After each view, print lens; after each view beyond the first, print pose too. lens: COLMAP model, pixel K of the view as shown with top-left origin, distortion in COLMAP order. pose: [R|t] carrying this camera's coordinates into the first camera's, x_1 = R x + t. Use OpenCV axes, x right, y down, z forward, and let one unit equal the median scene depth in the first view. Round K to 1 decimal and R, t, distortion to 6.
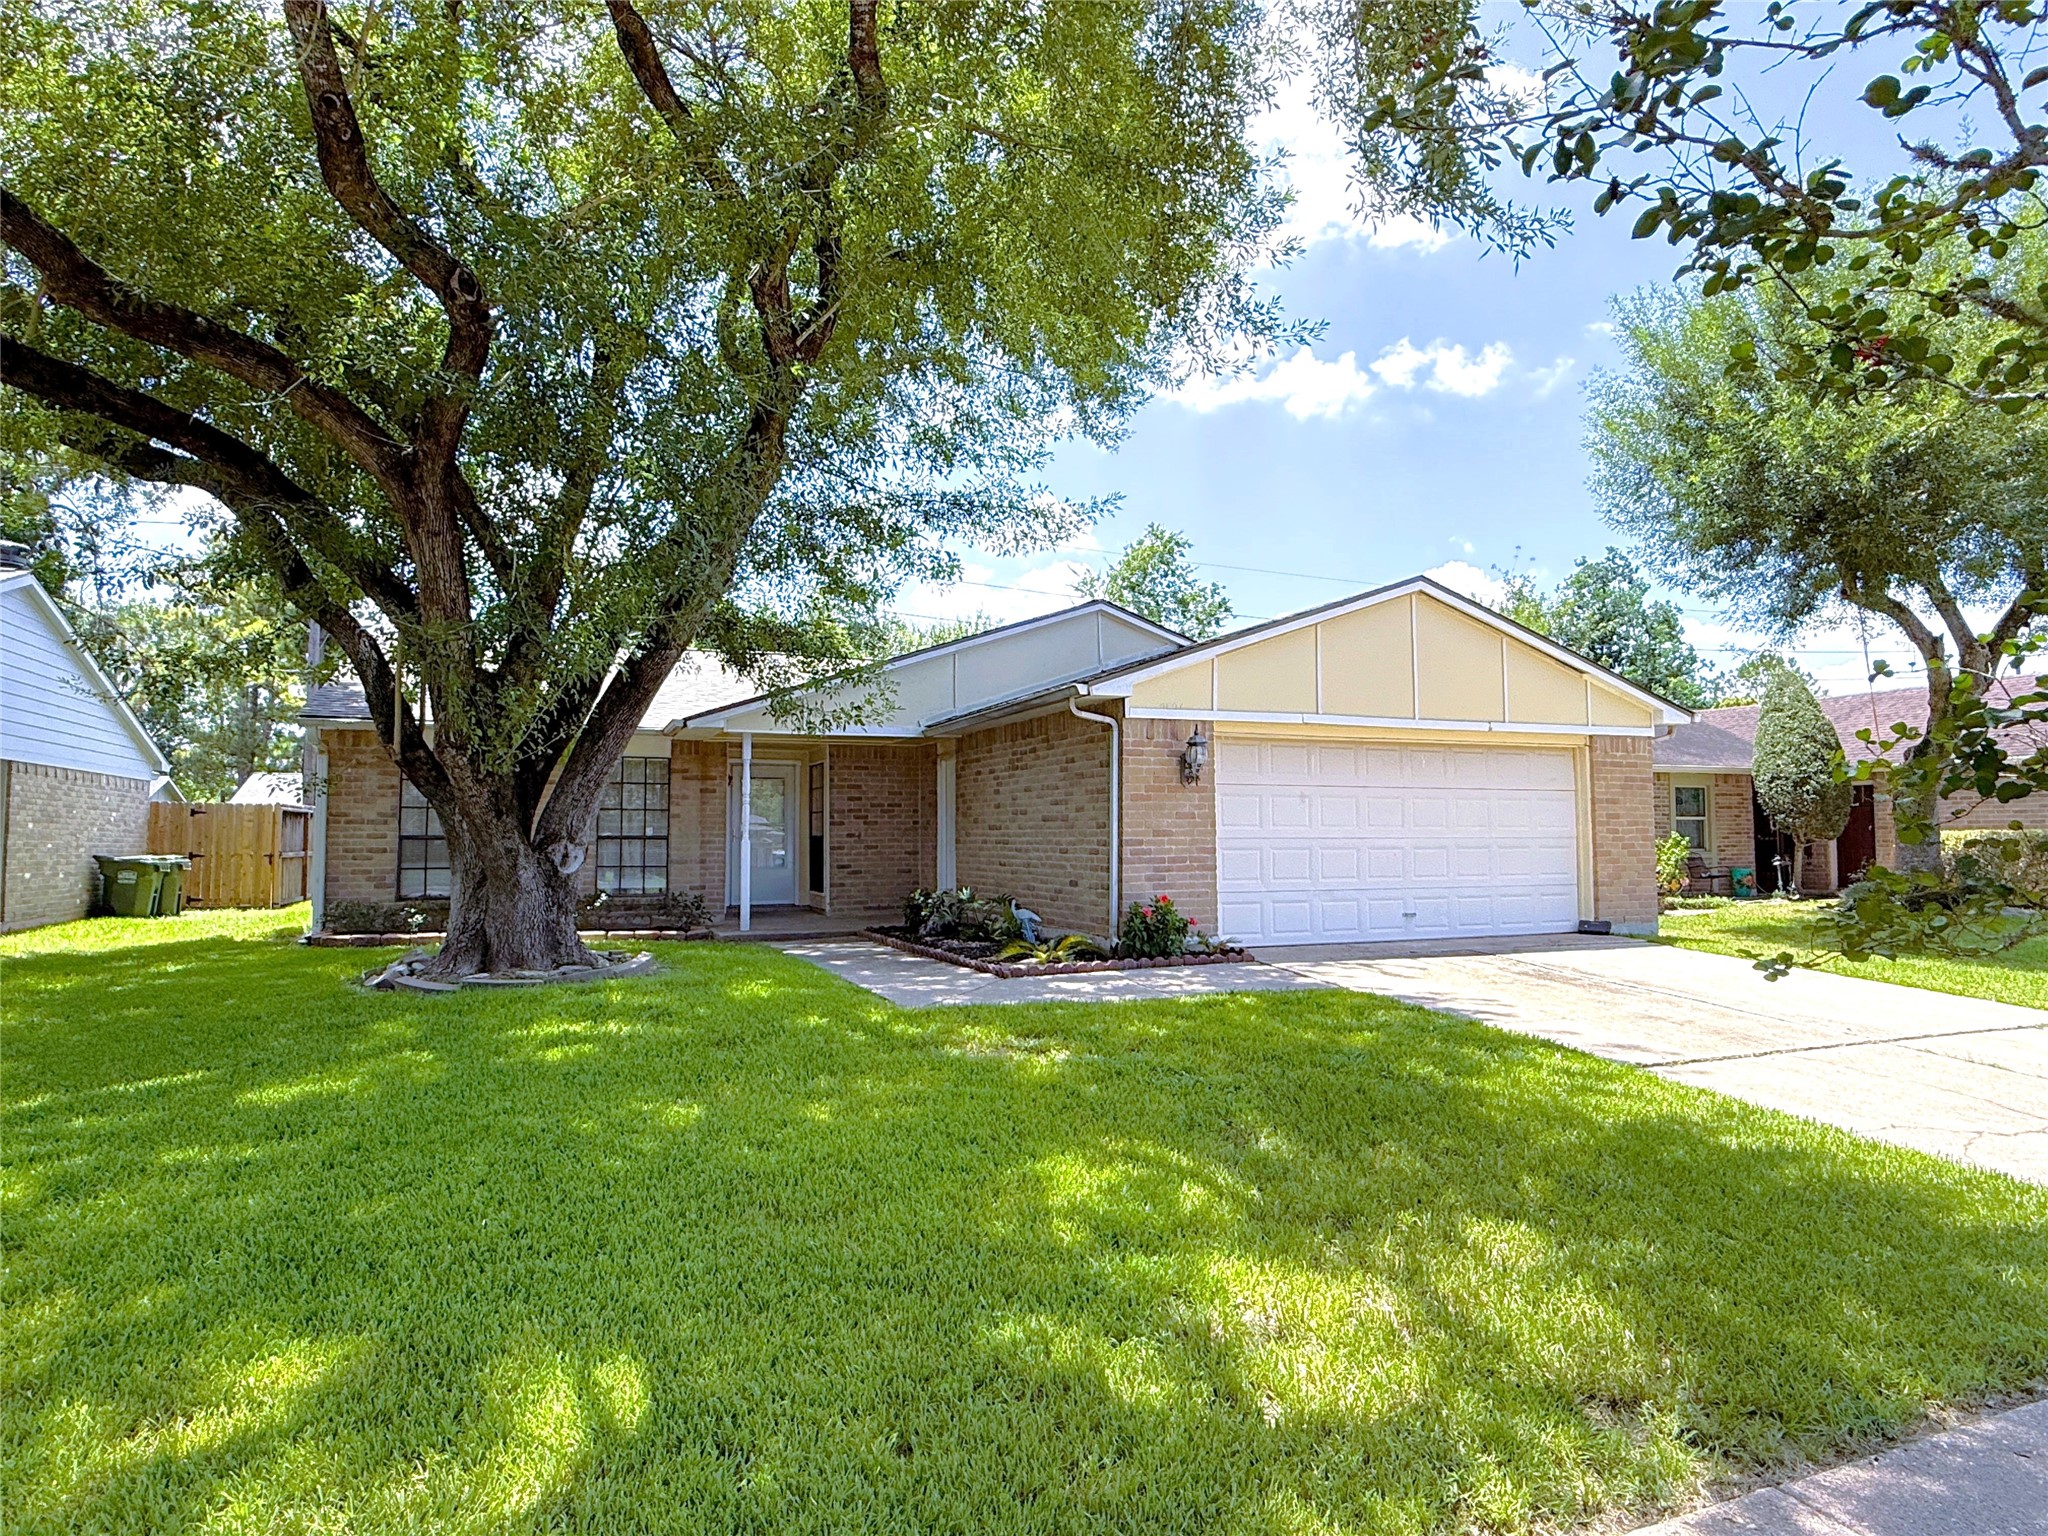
lens RADIAL K [[1155.3, 0, 1036.0], [0, 1155.3, 771.7], [0, 0, 1]] dist [0.014494, -0.000642]
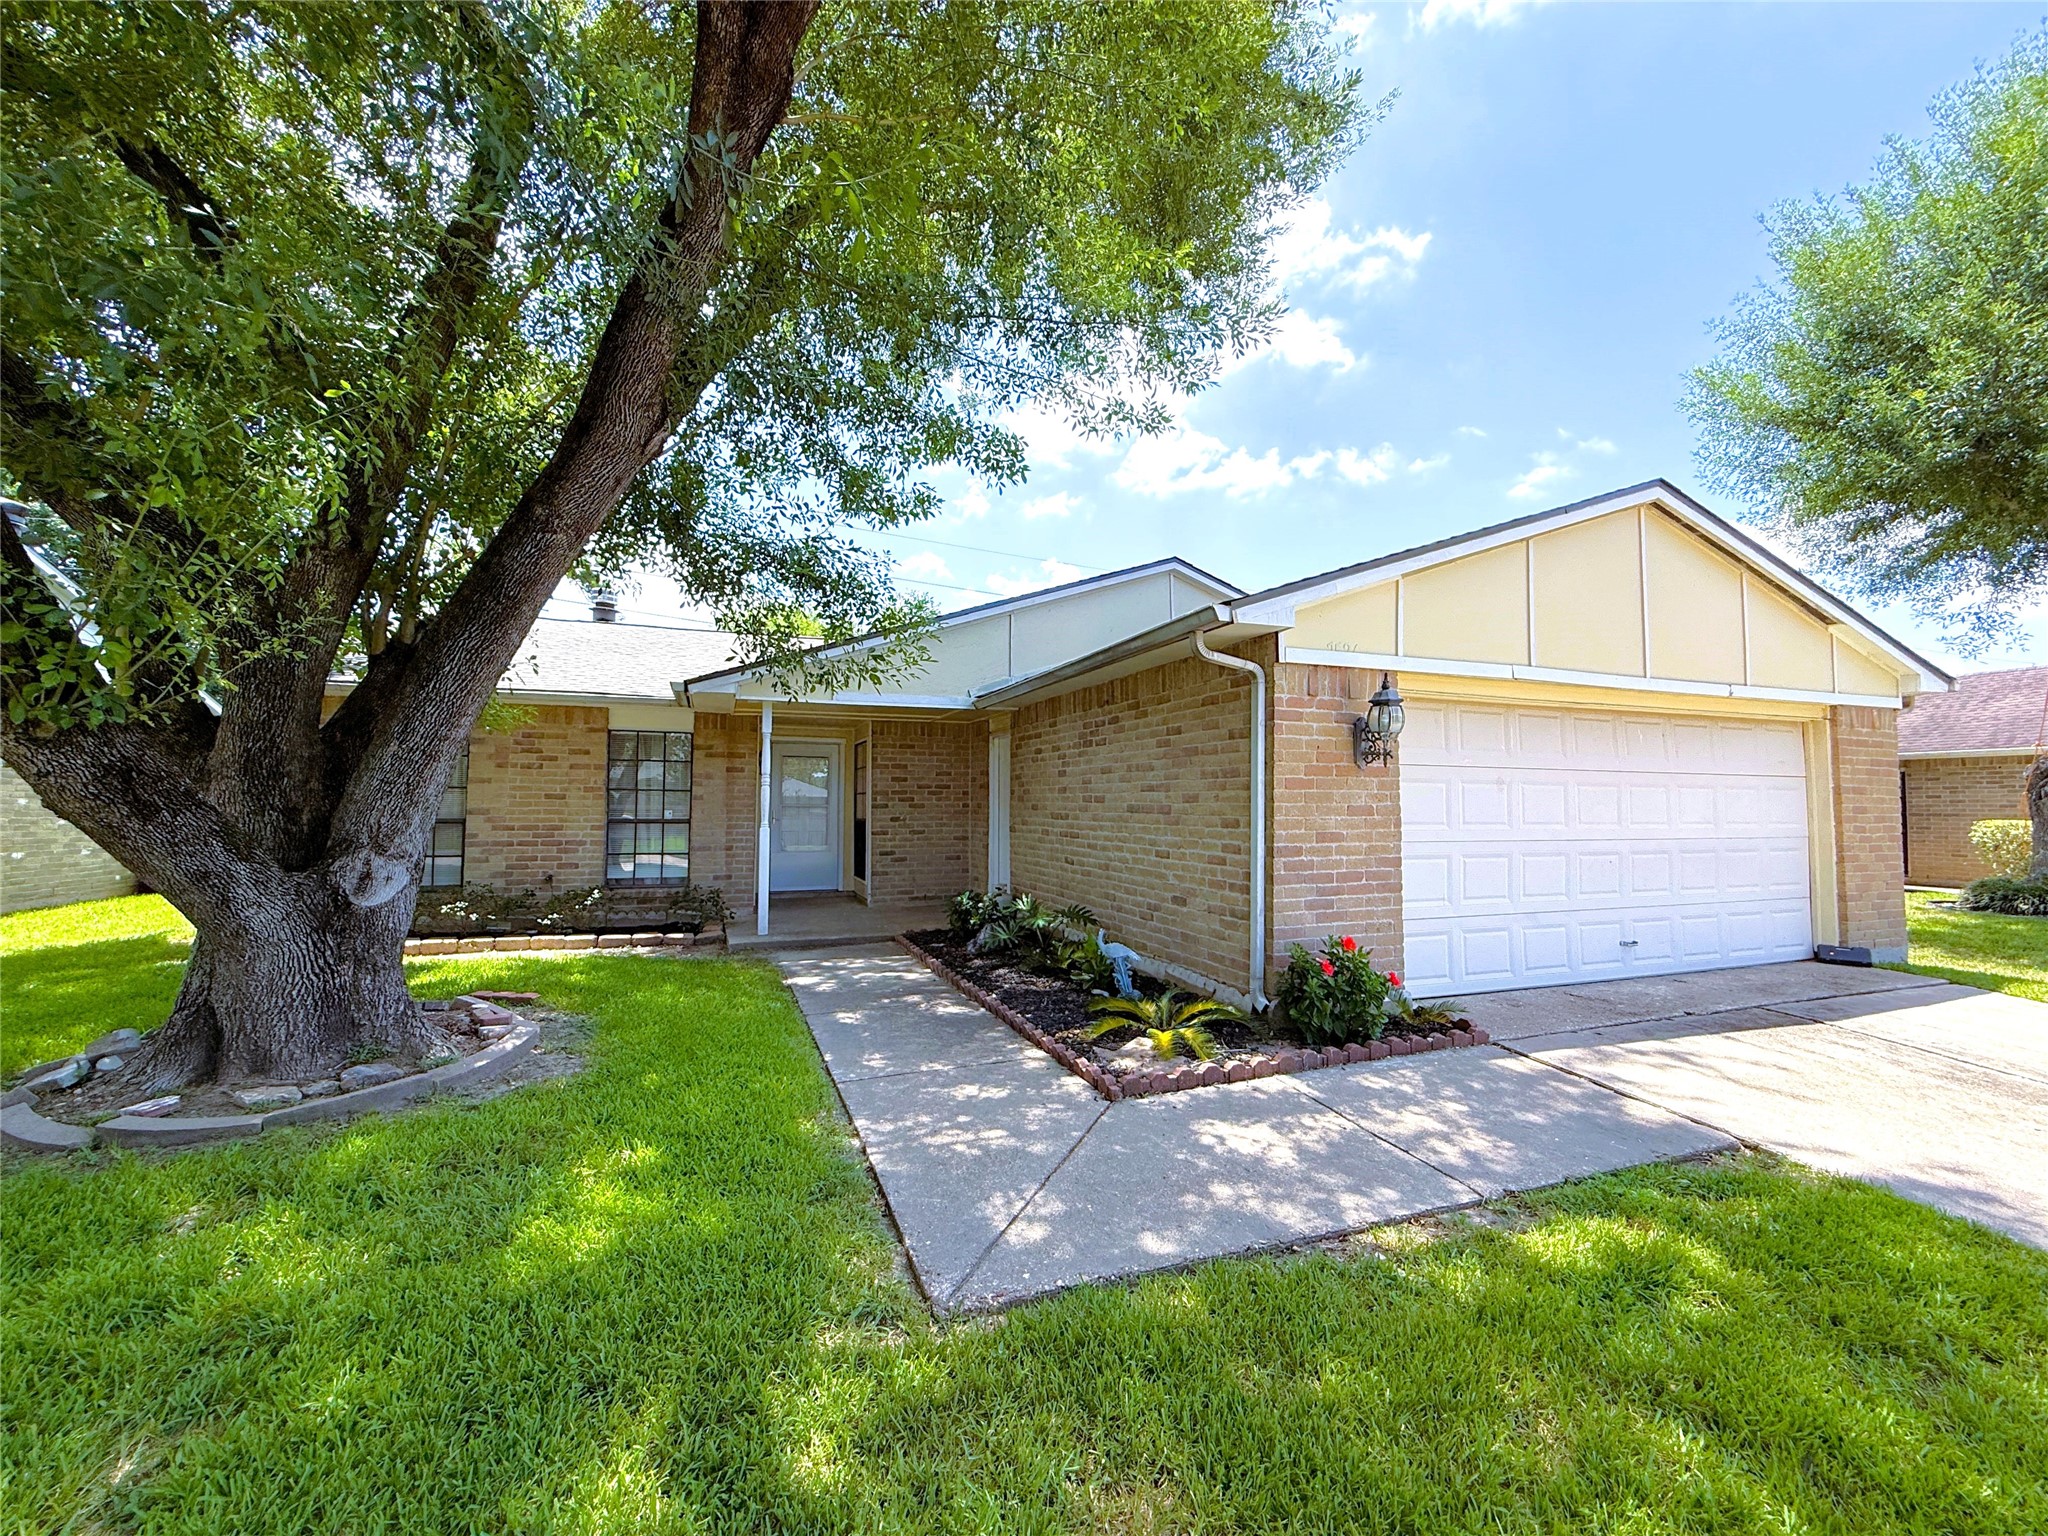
lens RADIAL K [[824.1, 0, 1022.7], [0, 824.1, 771.0], [0, 0, 1]] dist [0.006991, -0.000297]
pose [[0.999225, 0.007119, -0.038711, -0.046430], [-0.006555, 0.999871, 0.014690, 0.008686], [0.038811, -0.014425, 0.999142, 0.485074]]
